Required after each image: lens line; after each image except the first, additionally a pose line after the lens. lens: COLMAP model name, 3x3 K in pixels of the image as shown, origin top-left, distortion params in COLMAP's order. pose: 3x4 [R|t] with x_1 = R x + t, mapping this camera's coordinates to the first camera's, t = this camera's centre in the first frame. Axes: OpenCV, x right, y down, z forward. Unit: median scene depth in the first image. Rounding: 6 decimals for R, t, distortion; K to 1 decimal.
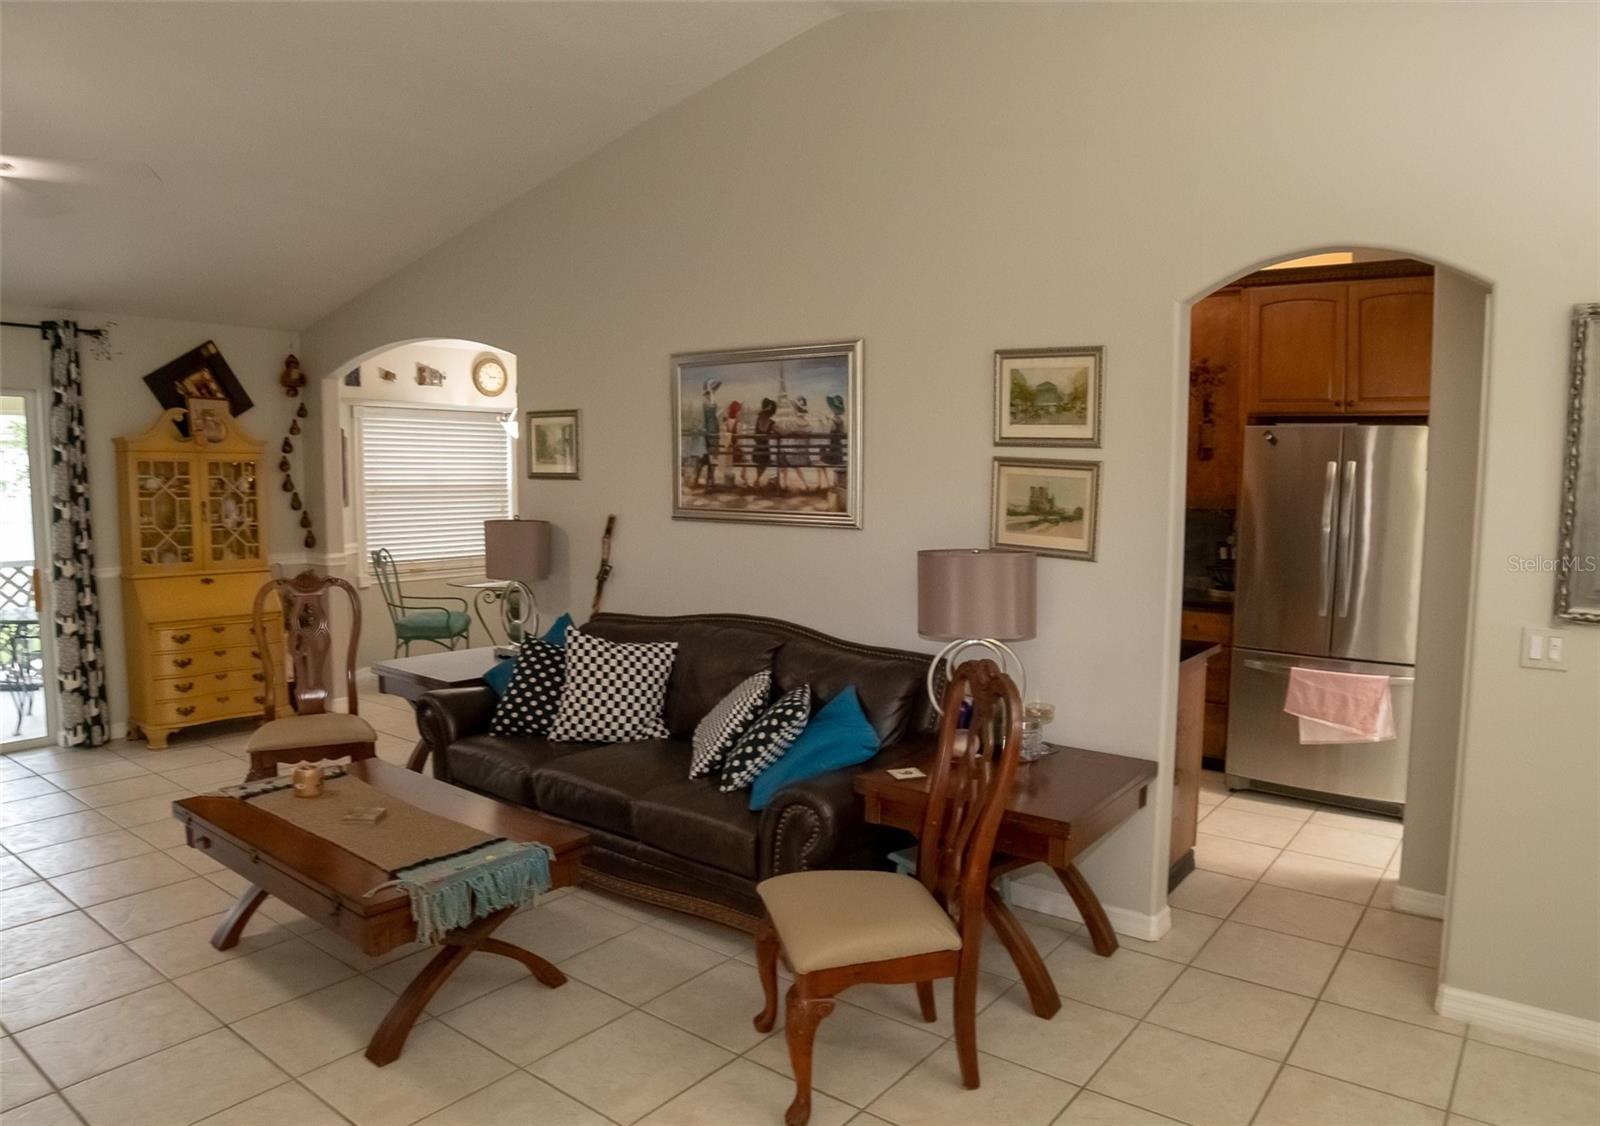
lens RADIAL K [[1040.4, 0, 887.7], [0, 1040.4, 580.2], [0, 0, 1]] dist [-0.077221, 0.013812]
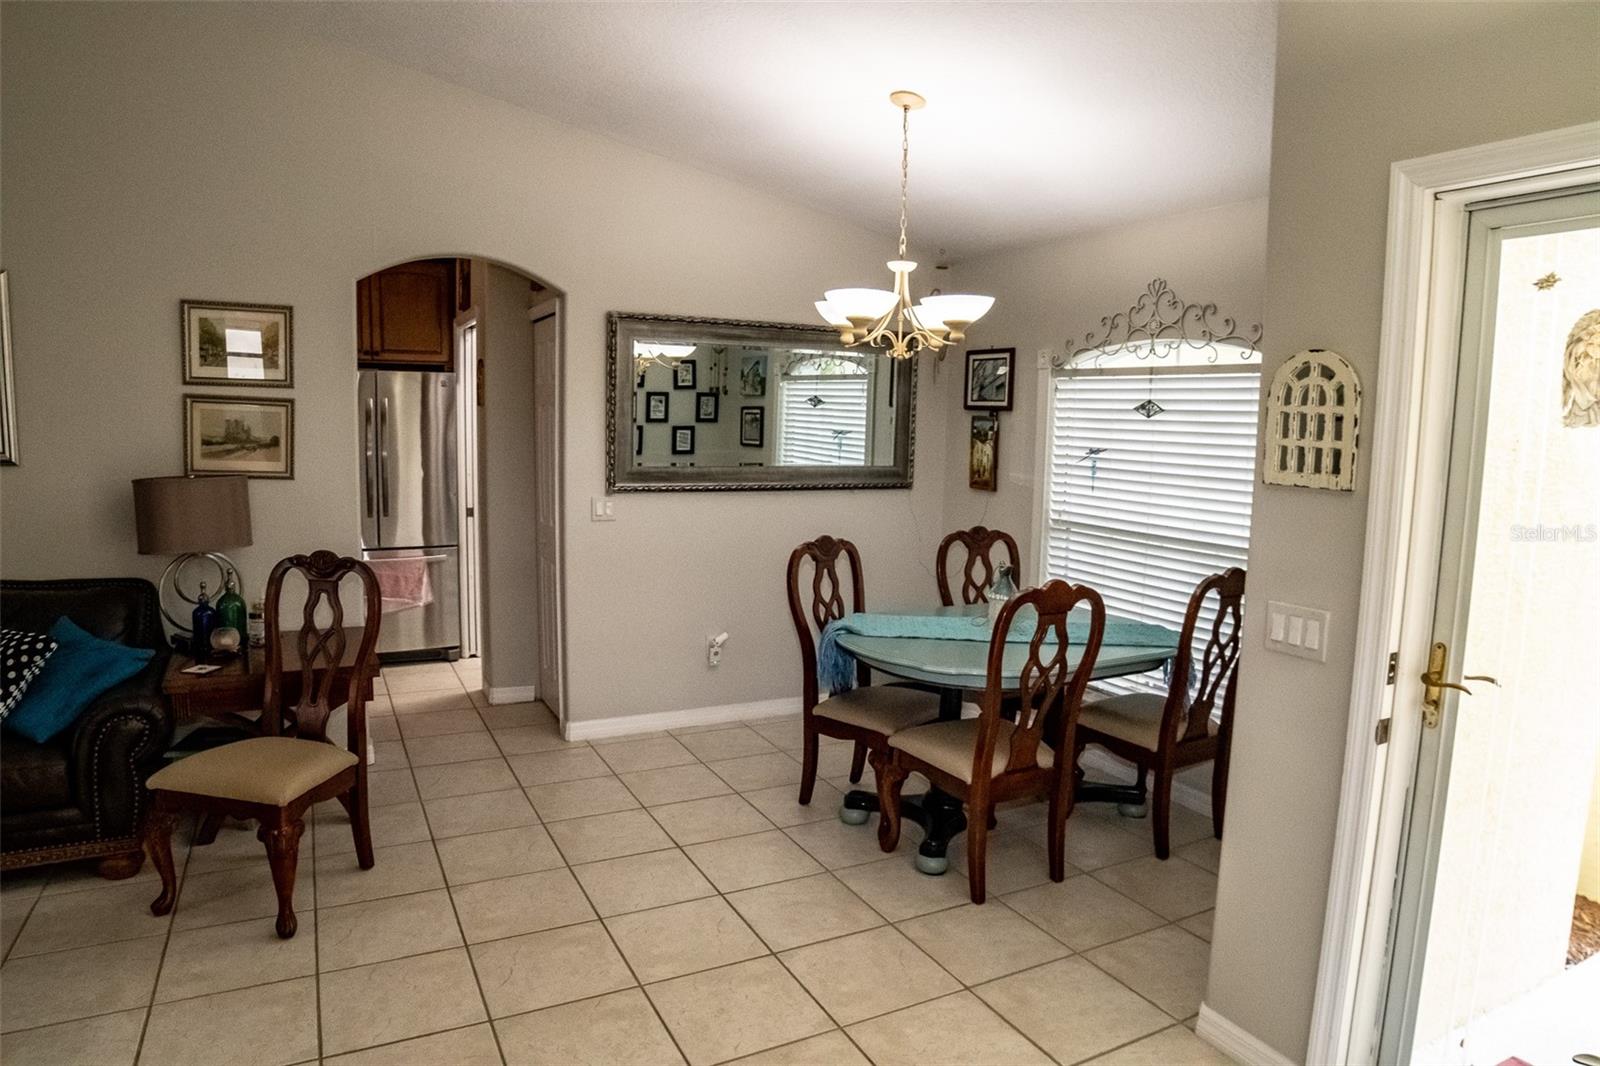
lens RADIAL K [[1002.7, 0, 805.8], [0, 1002.7, 541.9], [0, 0, 1]] dist [-0.119836, 0.050143]
pose [[0.475625, -0.108563, 0.872923, -0.595593], [0.077064, 0.993682, 0.081592, 0.009935], [-0.876266, 0.028464, 0.480986, -0.109071]]
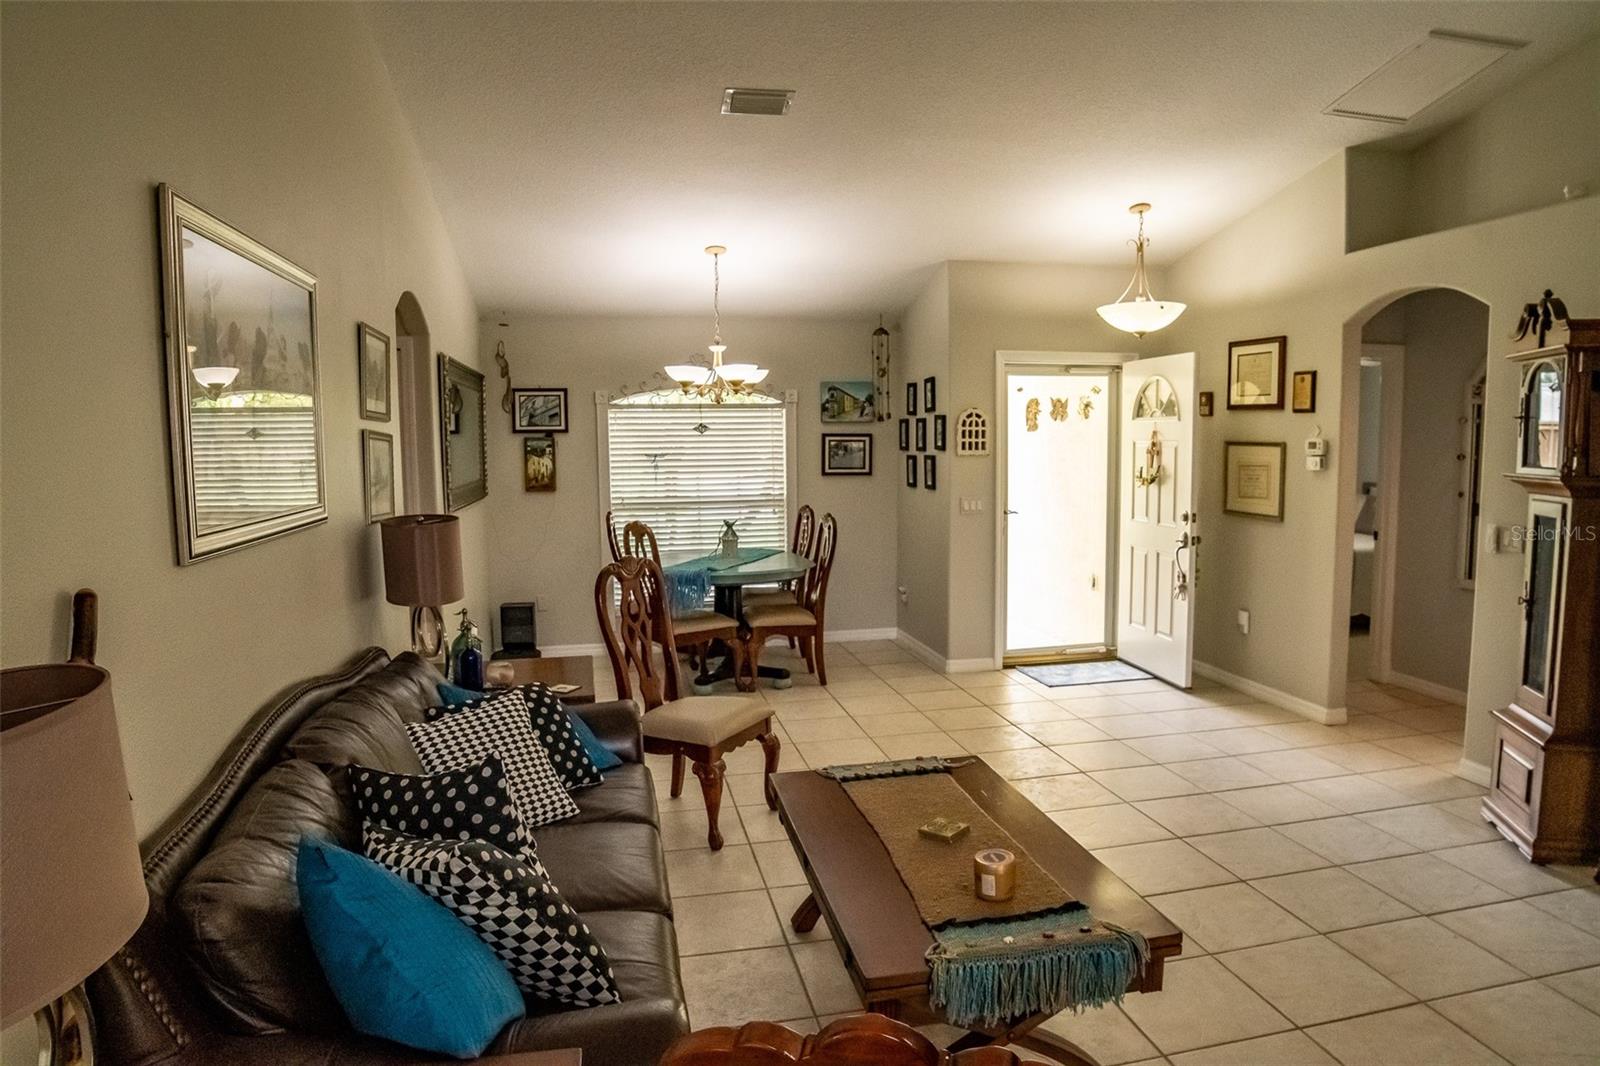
lens RADIAL K [[1002.7, 0, 807.8], [0, 1002.7, 536.3], [0, 0, 1]] dist [-0.119836, 0.050143]
pose [[-0.719736, -0.072830, 0.690417, -0.995255], [0.078394, 0.979596, 0.185058, -0.187509], [-0.689808, 0.187318, -0.699341, 1.607807]]
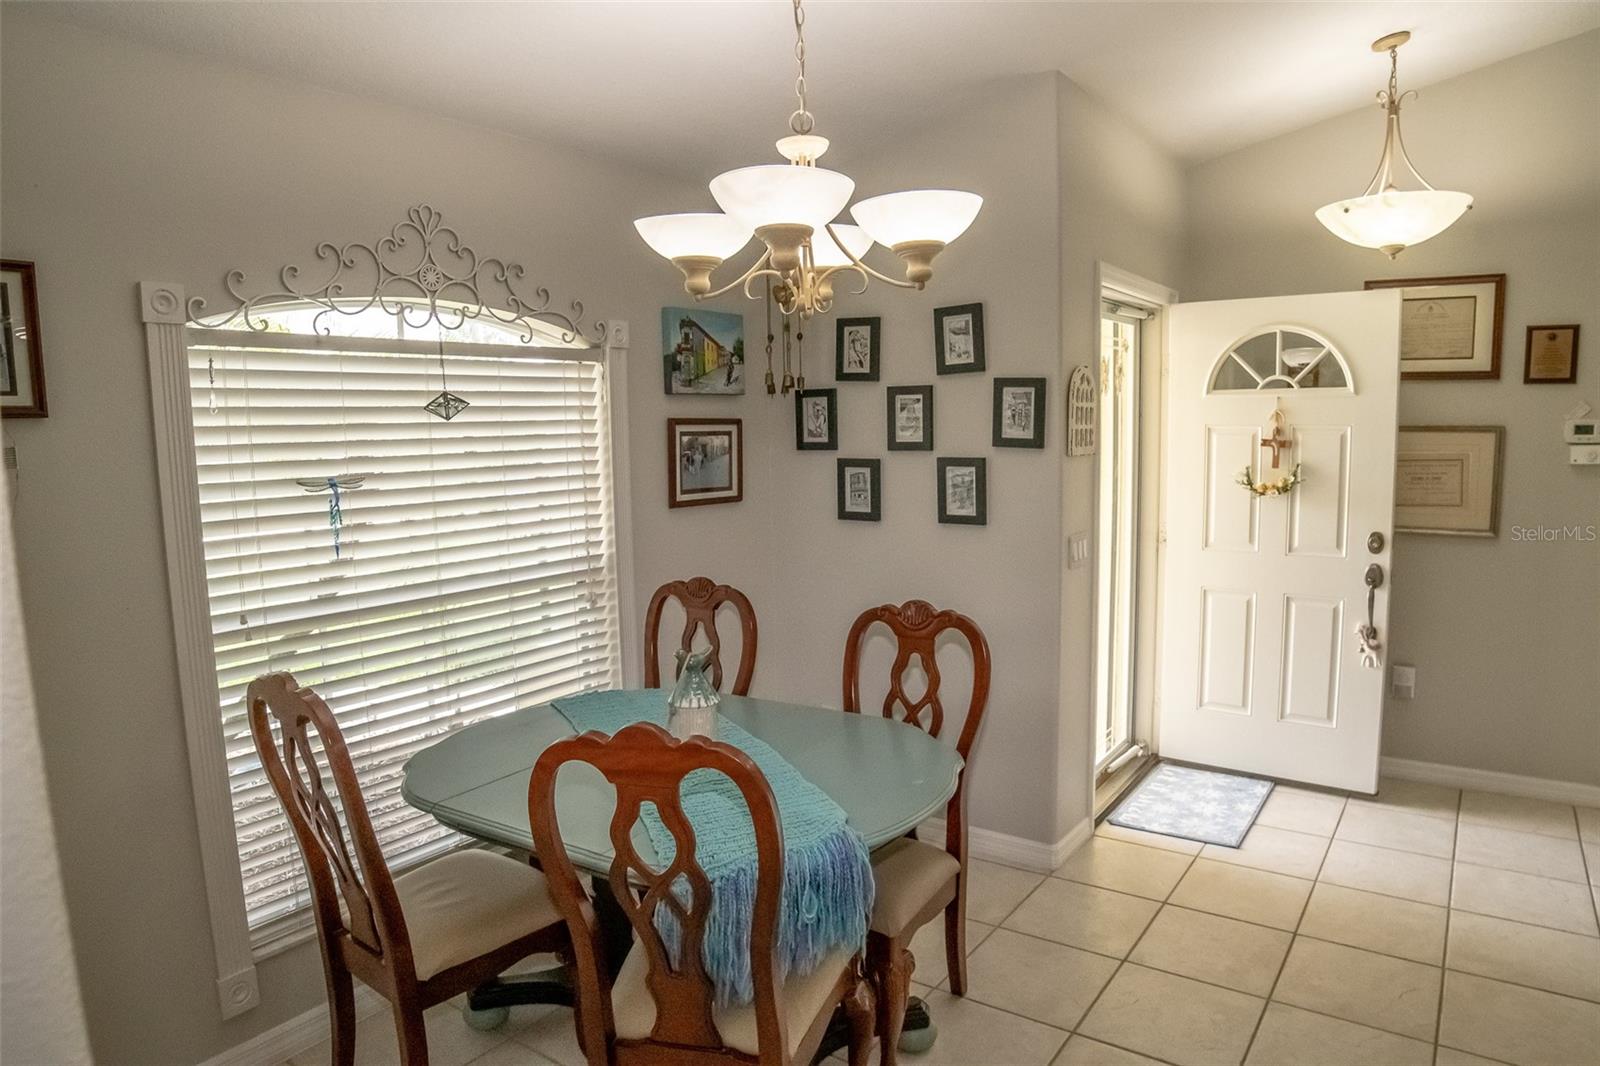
lens RADIAL K [[1002.7, 0, 814.3], [0, 1002.7, 526.8], [0, 0, 1]] dist [-0.119836, 0.050143]
pose [[-0.999911, 0.004975, 0.012373, 0.462940], [0.007529, 0.976392, 0.215876, -0.103875], [-0.011007, 0.215950, -0.976342, 0.974711]]
